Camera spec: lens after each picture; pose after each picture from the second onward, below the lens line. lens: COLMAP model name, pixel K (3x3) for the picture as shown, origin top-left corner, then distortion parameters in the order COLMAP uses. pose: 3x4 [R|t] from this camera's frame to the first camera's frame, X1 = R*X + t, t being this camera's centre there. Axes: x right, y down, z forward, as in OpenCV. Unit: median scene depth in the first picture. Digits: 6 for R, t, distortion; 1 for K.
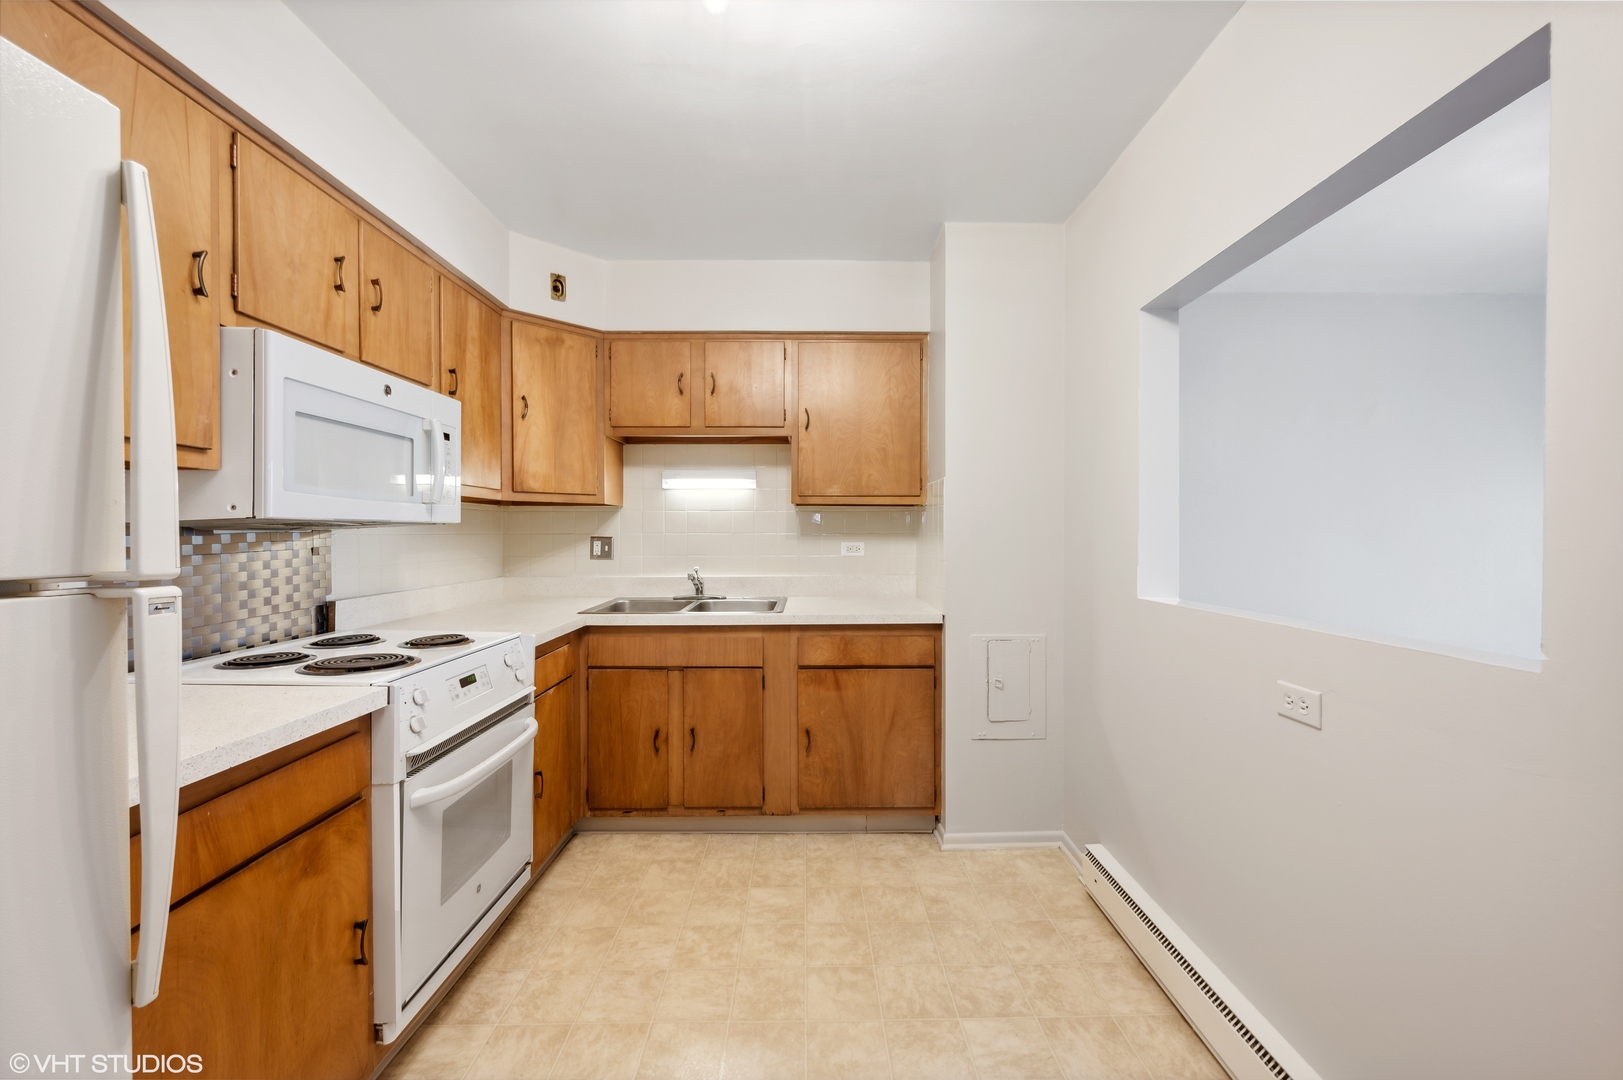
lens RADIAL K [[635.1, 0, 811.5], [0, 635.1, 540.0], [0, 0, 1]] dist [-0.001173, -0.000267]
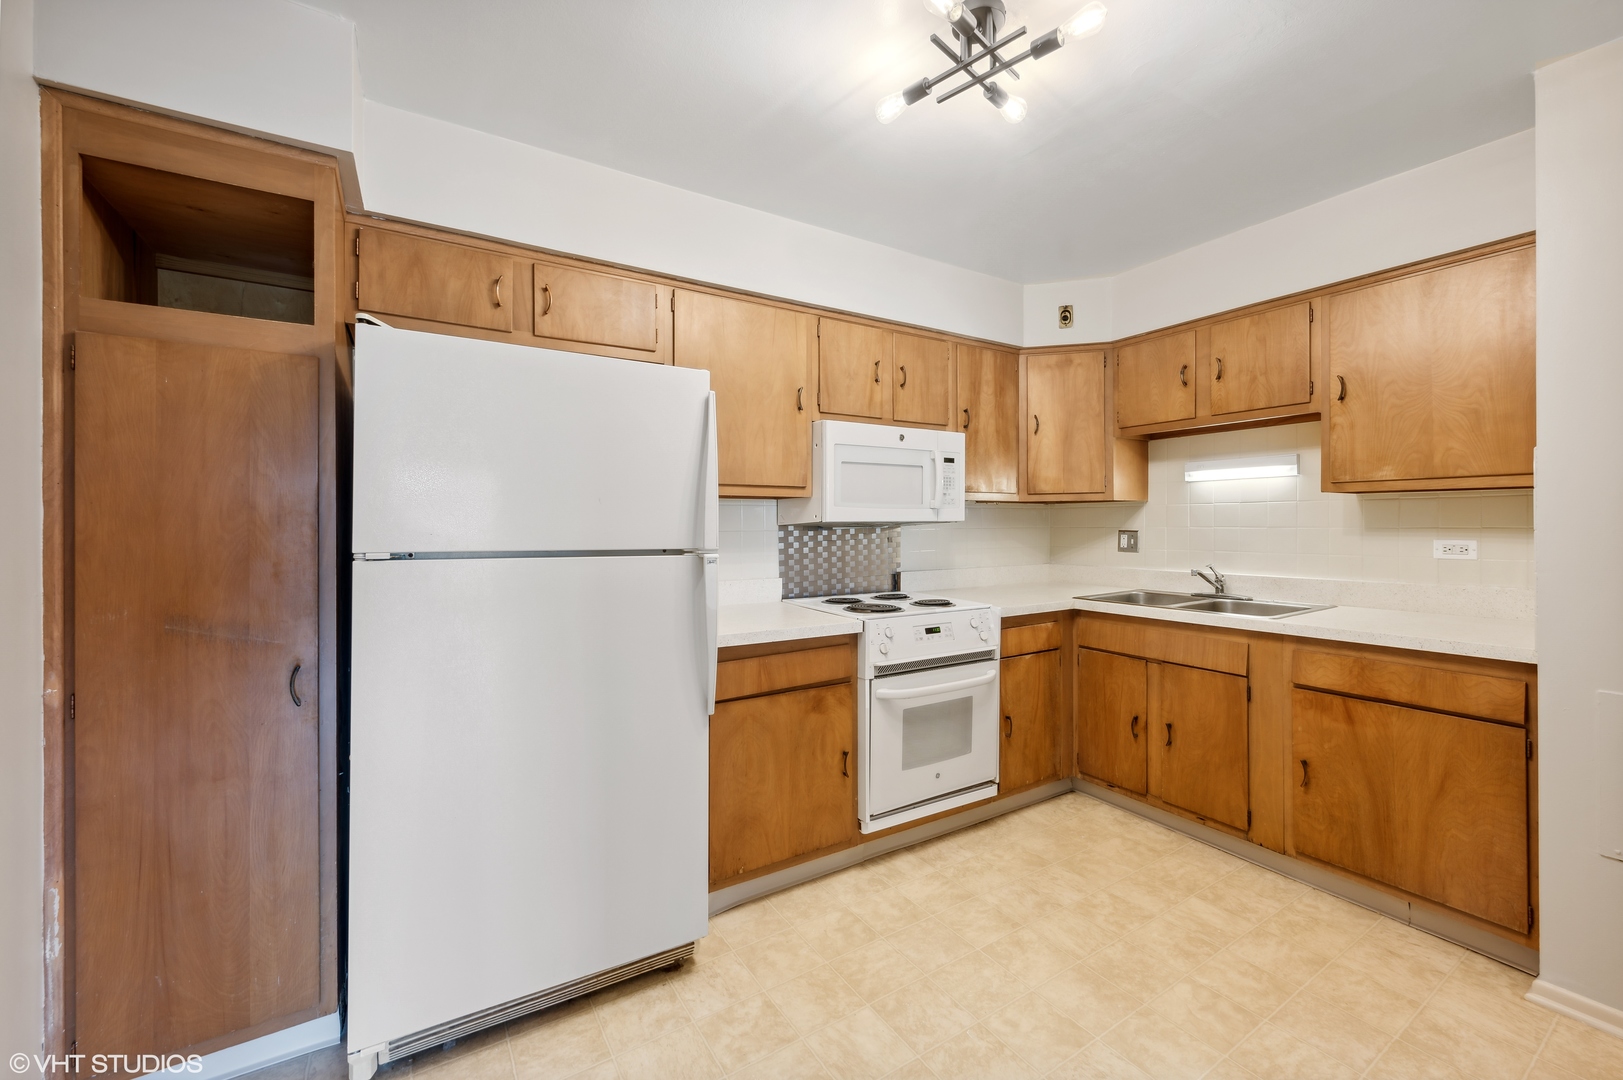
lens RADIAL K [[652.7, 0, 824.0], [0, 652.7, 524.2], [0, 0, 1]] dist [0.000464, 0.000133]
pose [[0.529269, -0.002104, -0.848451, 0.398627], [-0.004737, 0.999974, -0.005434, -0.009264], [0.848441, 0.006895, 0.529245, -0.006469]]
